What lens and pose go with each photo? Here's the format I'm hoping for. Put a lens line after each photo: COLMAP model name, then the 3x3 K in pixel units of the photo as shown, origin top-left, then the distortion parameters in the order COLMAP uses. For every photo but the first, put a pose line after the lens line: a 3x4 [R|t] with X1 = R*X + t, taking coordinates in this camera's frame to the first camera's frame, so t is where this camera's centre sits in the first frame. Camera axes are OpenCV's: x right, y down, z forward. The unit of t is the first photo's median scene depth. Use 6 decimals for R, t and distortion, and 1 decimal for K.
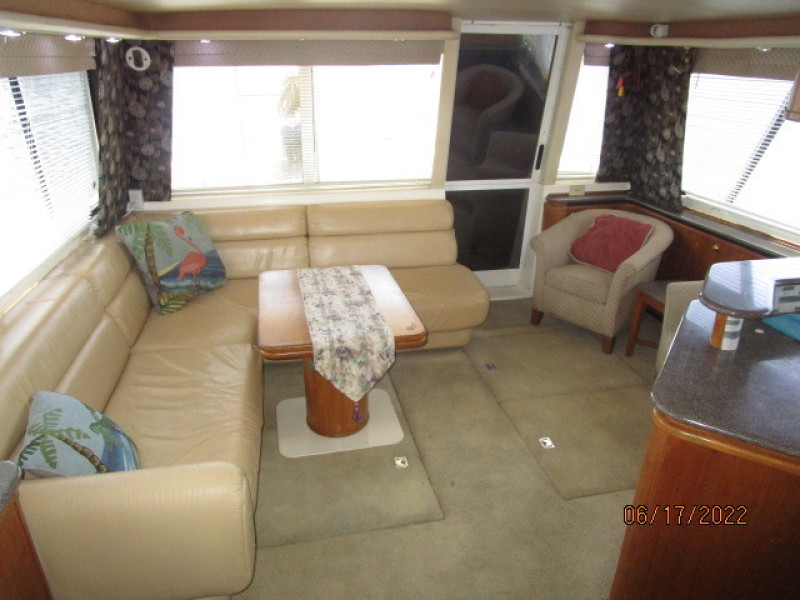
lens RADIAL K [[569.9, 0, 396.0], [0, 569.9, 303.1], [0, 0, 1]] dist [-0.030377, 0.012650]
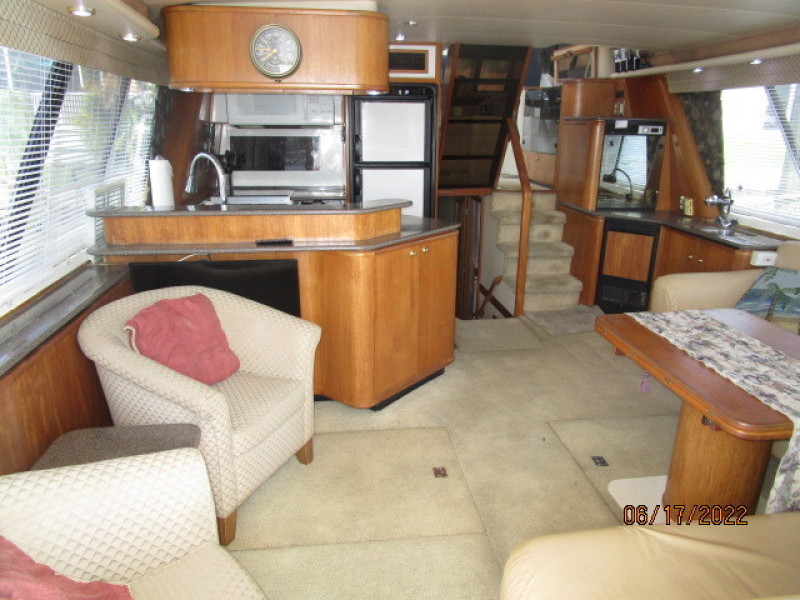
lens RADIAL K [[569.9, 0, 400.6], [0, 569.9, 297.9], [0, 0, 1]] dist [-0.030377, 0.012650]
pose [[-0.996644, -0.039457, 0.071715, 0.227137], [0.016744, 0.759344, 0.650475, -0.443101], [-0.080122, 0.649493, -0.756135, 1.240262]]
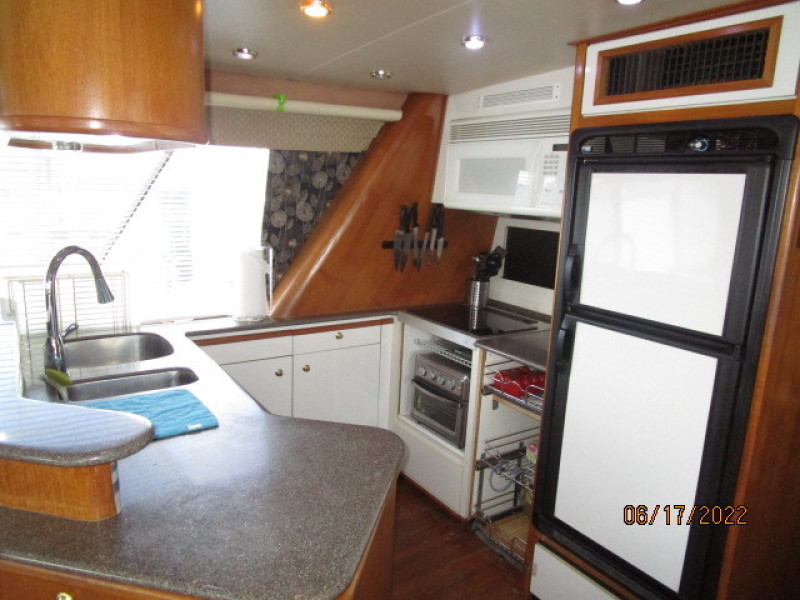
lens RADIAL K [[569.9, 0, 404.4], [0, 569.9, 298.6], [0, 0, 1]] dist [-0.030377, 0.012650]
pose [[-0.375993, -0.199958, 0.904791, -0.014565], [0.332181, 0.882454, 0.333062, -0.107126], [-0.865035, 0.425783, -0.265375, 0.408979]]
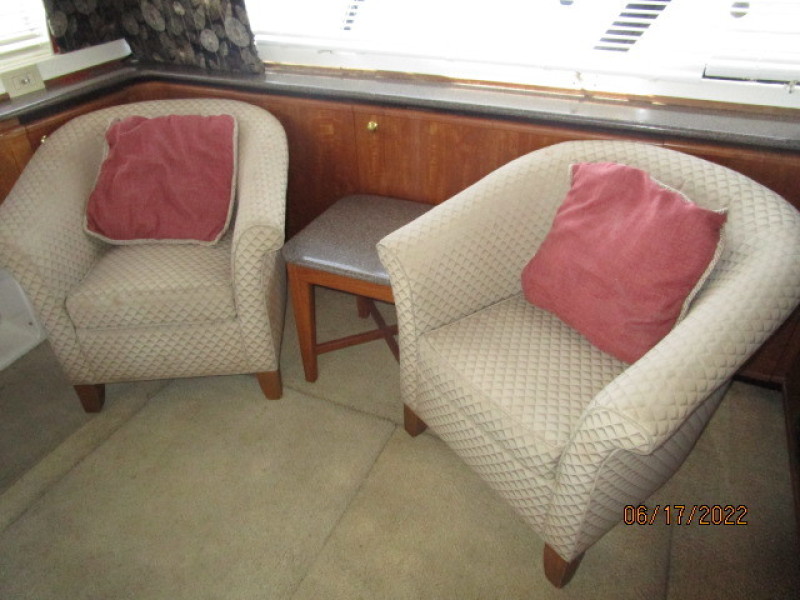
lens RADIAL K [[569.9, 0, 401.4], [0, 569.9, 300.8], [0, 0, 1]] dist [-0.030377, 0.012650]
pose [[0.600277, -0.480193, 0.639596, 0.173232], [0.339646, 0.877062, 0.339710, -0.125750], [-0.724091, 0.013316, 0.689575, 0.626214]]
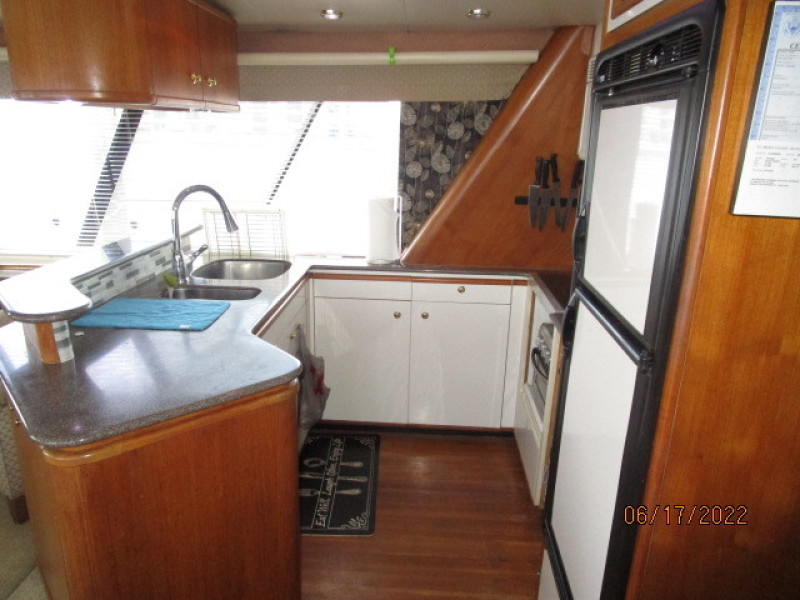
lens RADIAL K [[569.9, 0, 393.7], [0, 569.9, 301.4], [0, 0, 1]] dist [-0.030377, 0.012650]
pose [[0.270601, -0.276488, 0.922133, -0.033555], [0.371618, 0.913626, 0.164886, 0.022230], [-0.888074, 0.298063, 0.349976, 0.110019]]
